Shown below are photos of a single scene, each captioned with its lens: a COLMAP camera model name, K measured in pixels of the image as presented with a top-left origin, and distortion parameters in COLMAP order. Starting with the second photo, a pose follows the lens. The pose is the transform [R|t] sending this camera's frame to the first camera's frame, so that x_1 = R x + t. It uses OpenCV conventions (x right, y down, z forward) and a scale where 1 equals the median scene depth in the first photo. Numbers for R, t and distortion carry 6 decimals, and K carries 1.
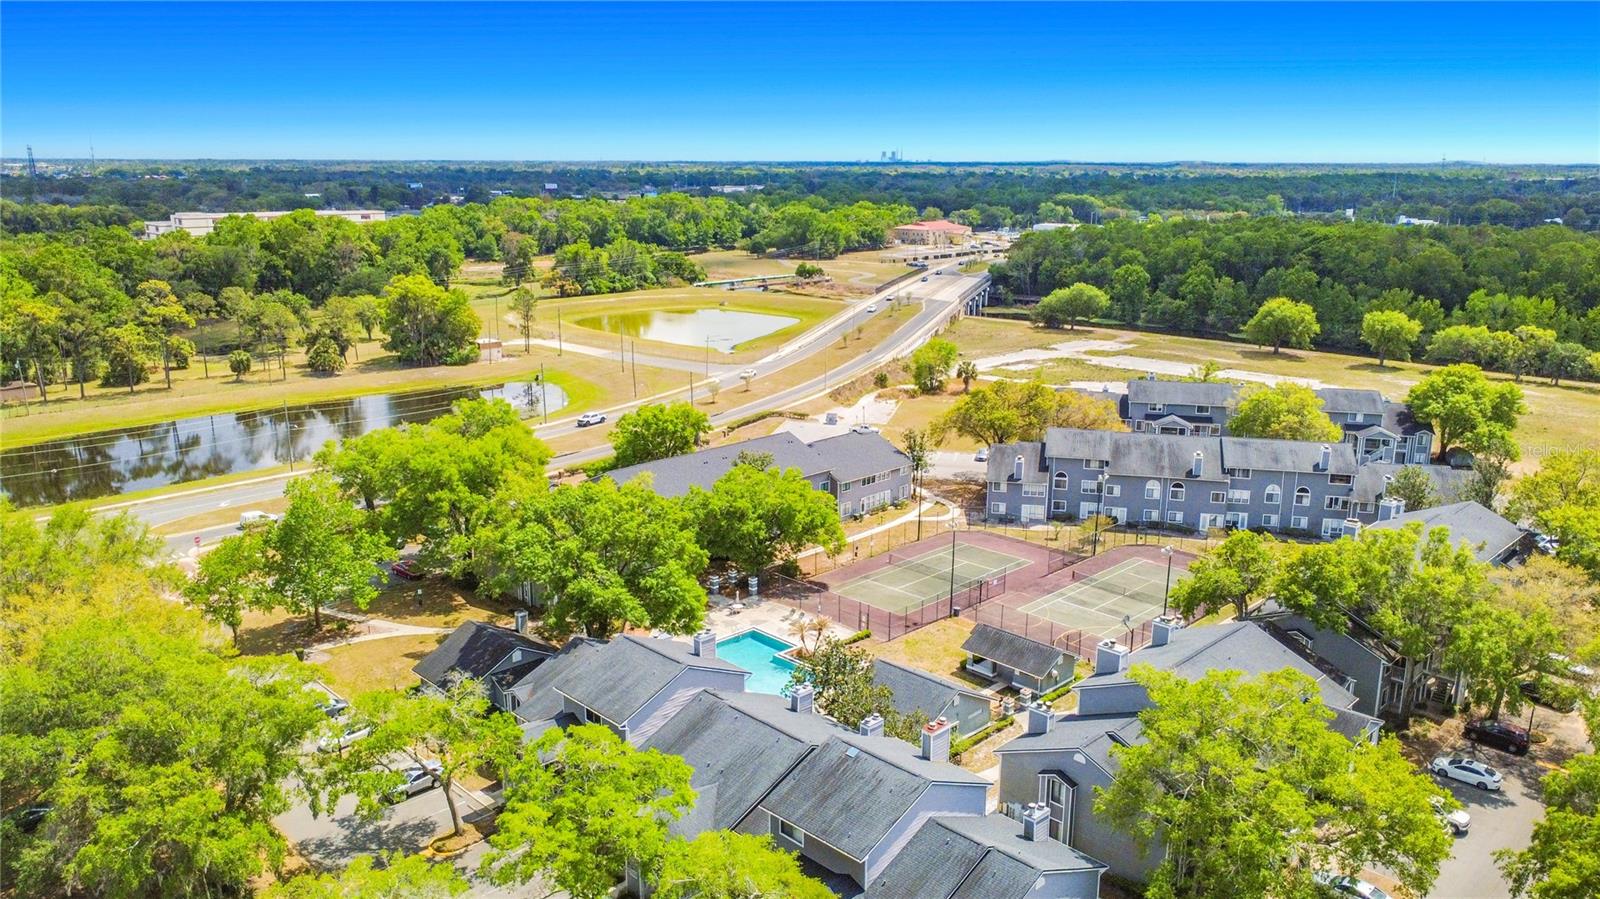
lens RADIAL K [[1167.2, 0, 800.0], [0, 1167.2, 449.5], [0, 0, 1]] dist [0.000276, -0.003844]
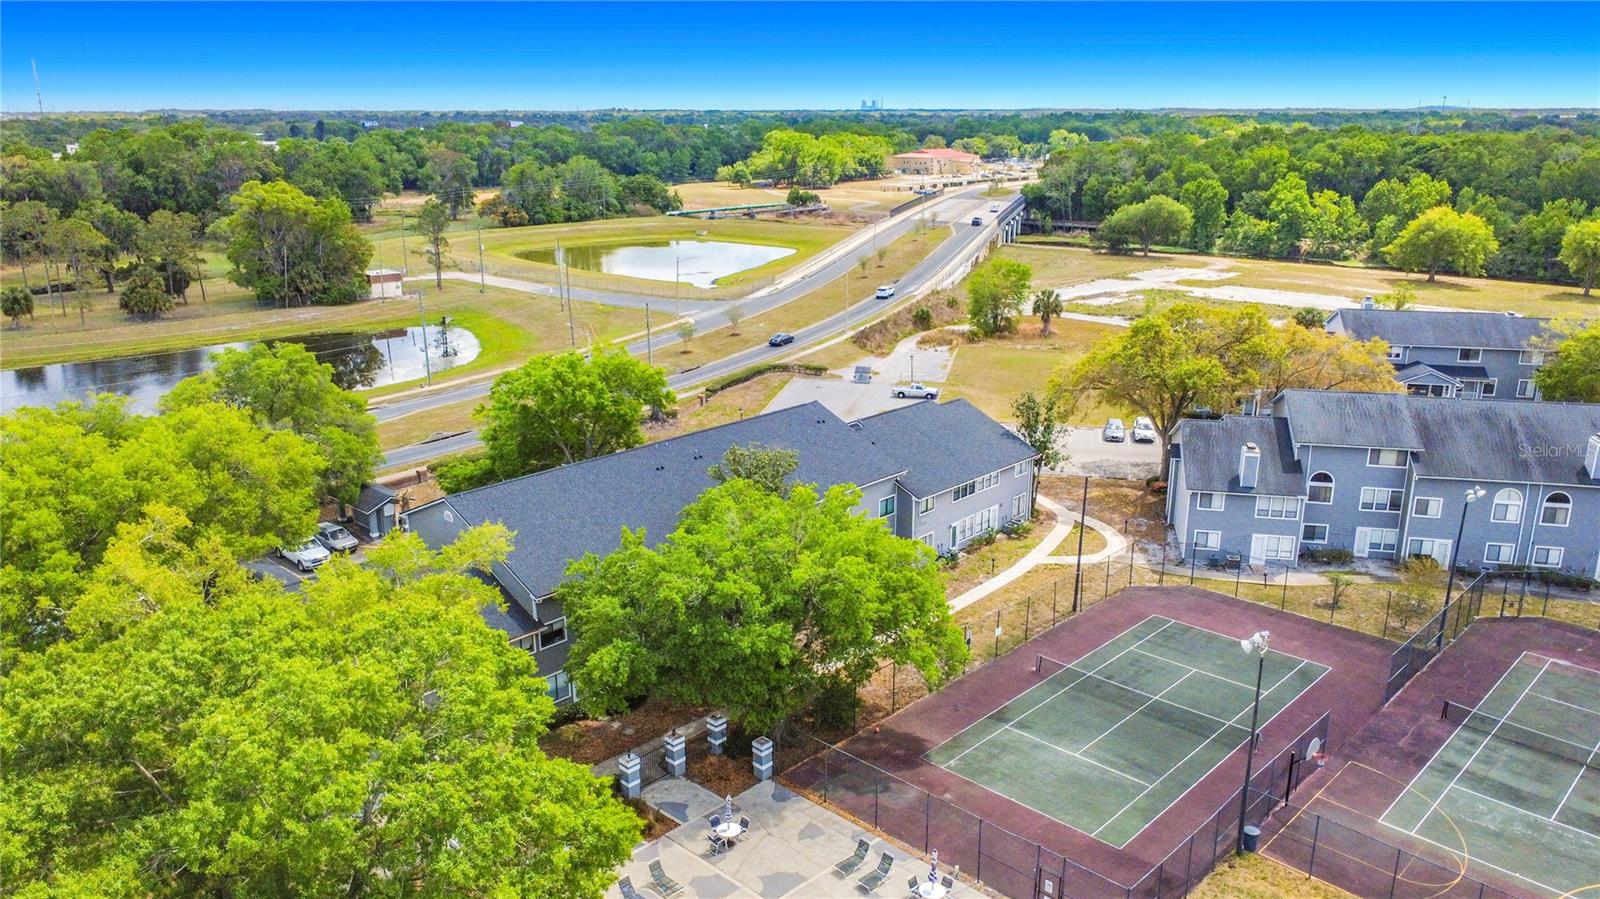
lens RADIAL K [[1167.2, 0, 800.0], [0, 1167.2, 449.5], [0, 0, 1]] dist [0.000276, -0.003844]
pose [[0.999847, -0.010308, 0.014157, -0.014137], [0.009722, 0.999117, 0.040881, -0.008571], [-0.014566, -0.040737, 0.999064, 0.255073]]
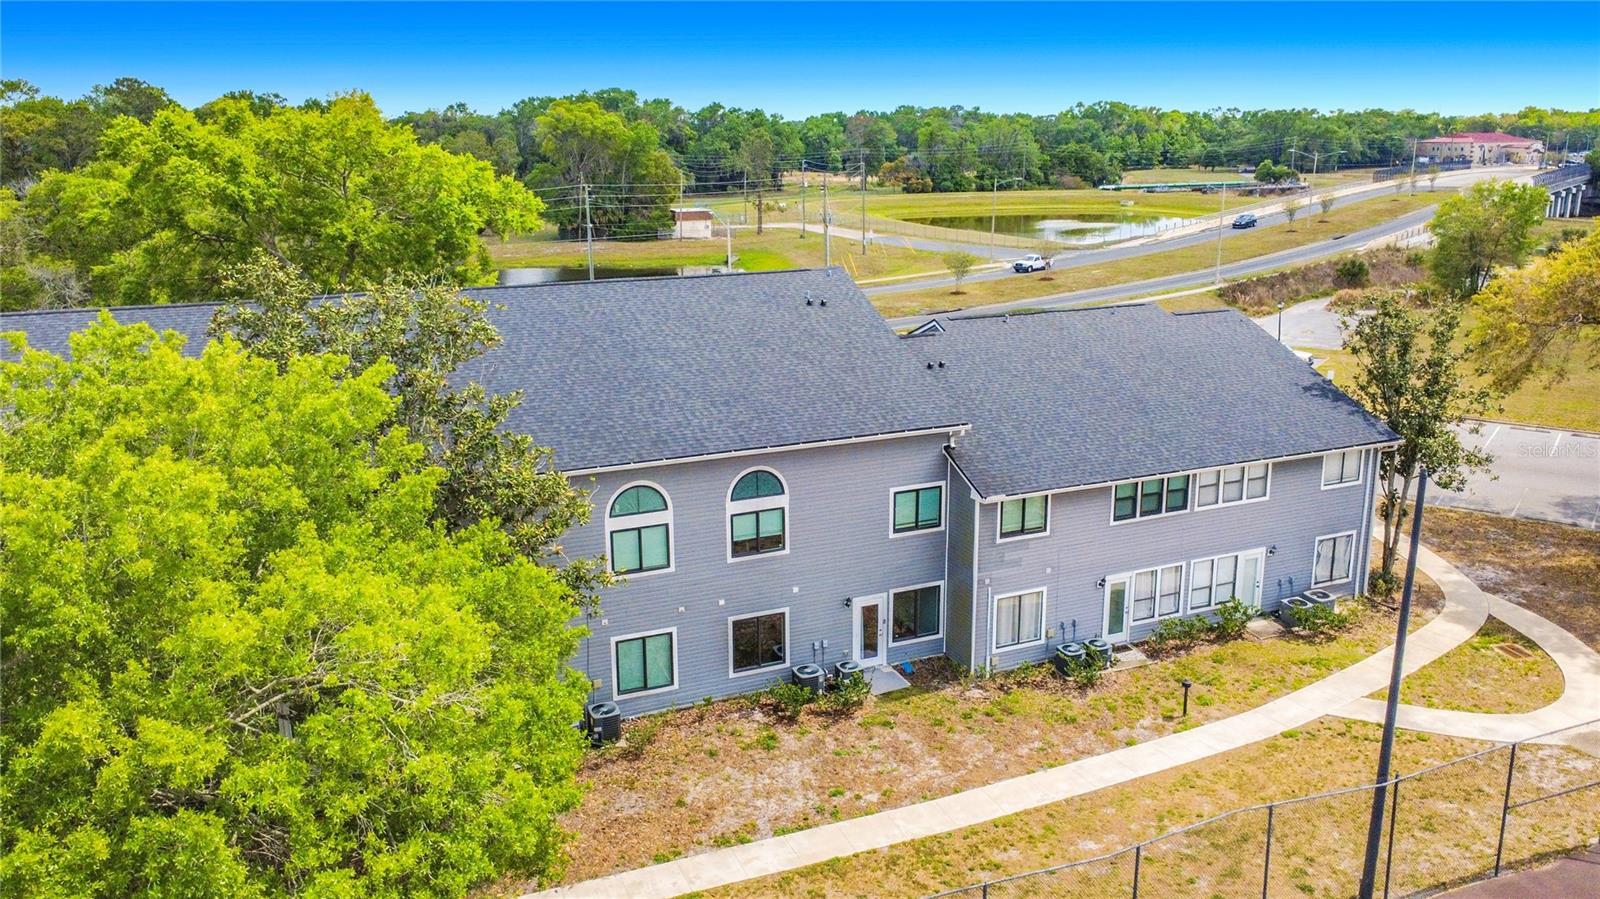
lens RADIAL K [[1182.7, 0, 804.2], [0, 1182.7, 410.3], [0, 0, 1]] dist [0.006733, -0.000171]
pose [[0.922882, 0.077595, -0.377184, 0.045050], [-0.080532, 0.996720, 0.008004, 0.007549], [0.376567, 0.022989, 0.926104, 0.427378]]
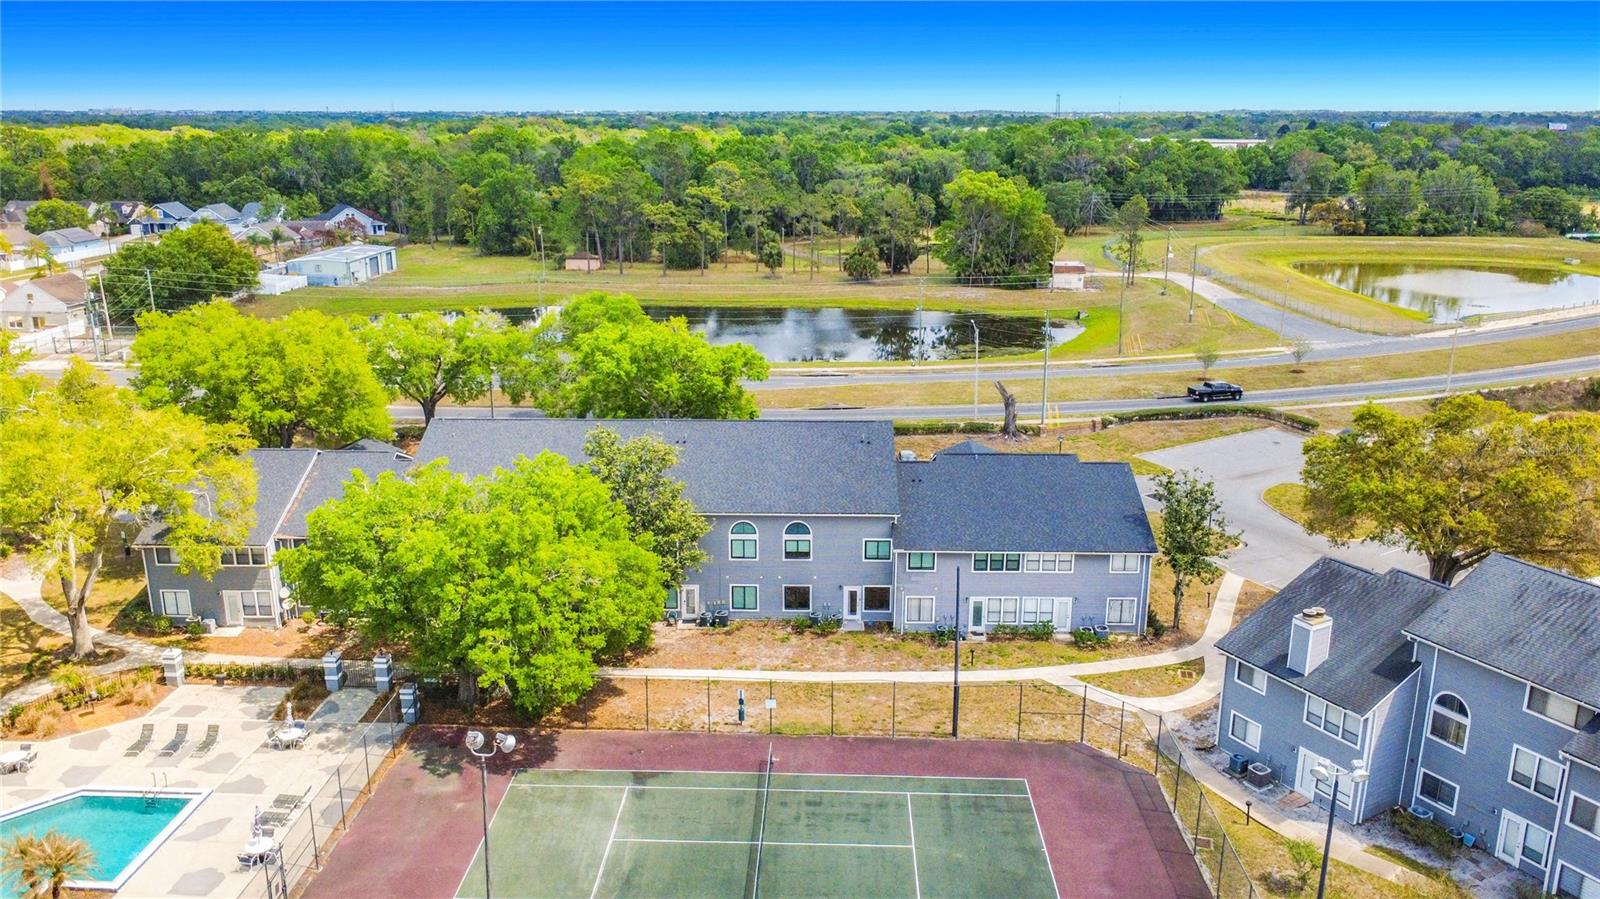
lens RADIAL K [[1167.2, 0, 800.0], [0, 1167.2, 449.5], [0, 0, 1]] dist [0.000276, -0.003844]
pose [[0.684274, 0.198262, -0.701756, 0.171825], [-0.171816, 0.979072, 0.109074, -0.028140], [0.708695, 0.045937, 0.704018, 0.353129]]
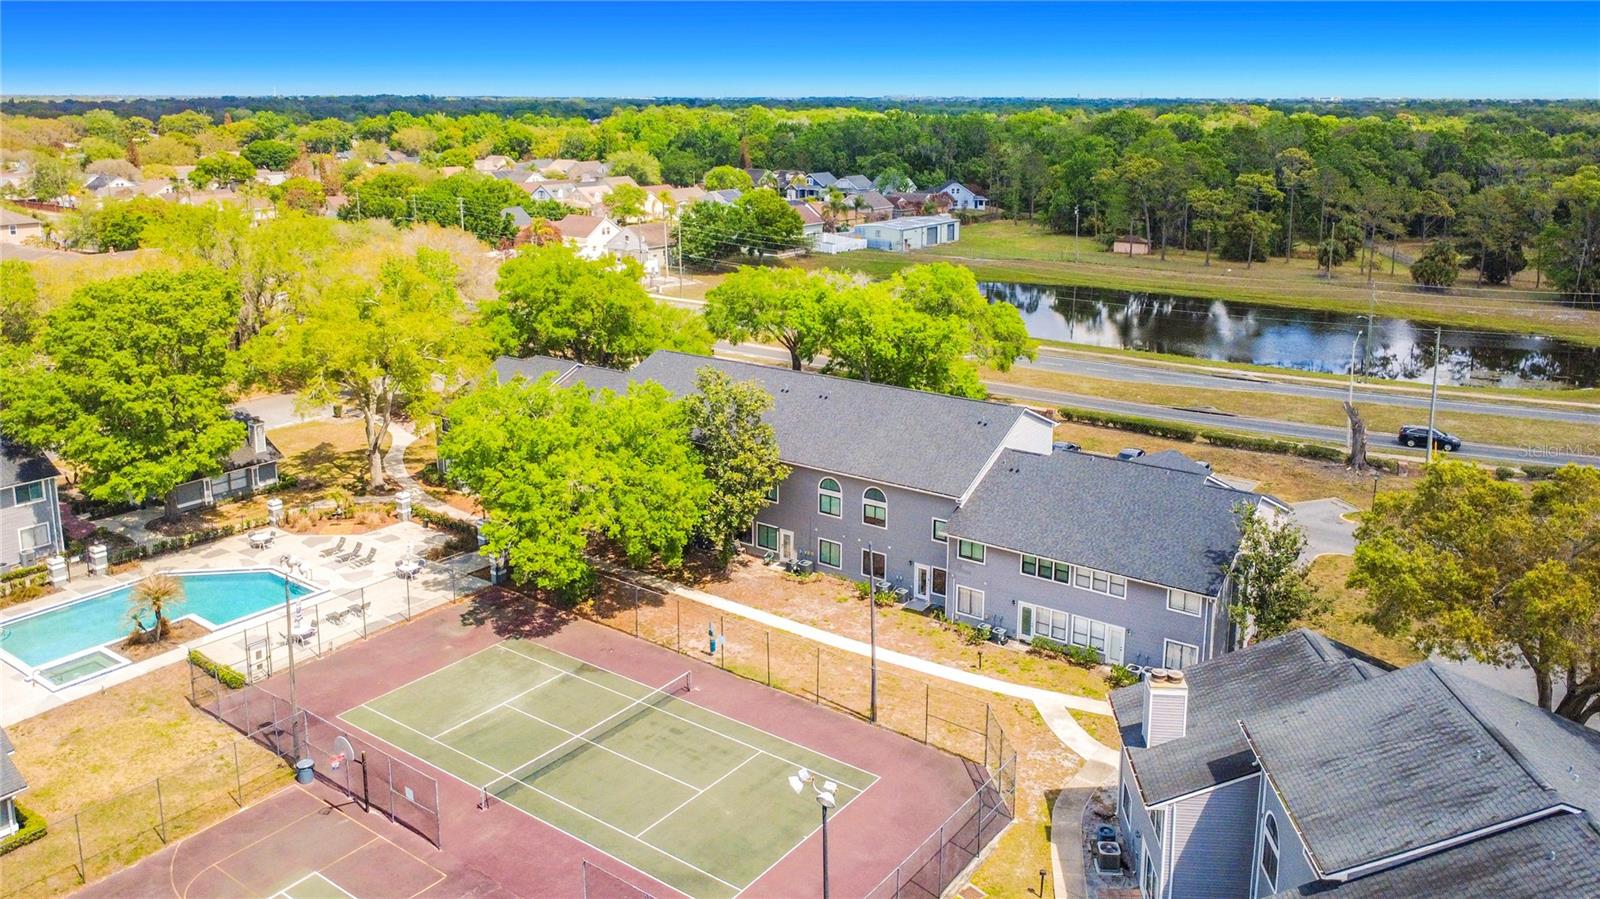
lens RADIAL K [[1174.8, 0, 805.3], [0, 1174.8, 360.5], [0, 0, 1]] dist [-0.004610, -0.002023]
pose [[0.167782, 0.210739, -0.963036, 0.234642], [-0.237336, 0.956786, 0.168022, -0.050859], [0.956829, 0.200372, 0.210547, 0.456197]]
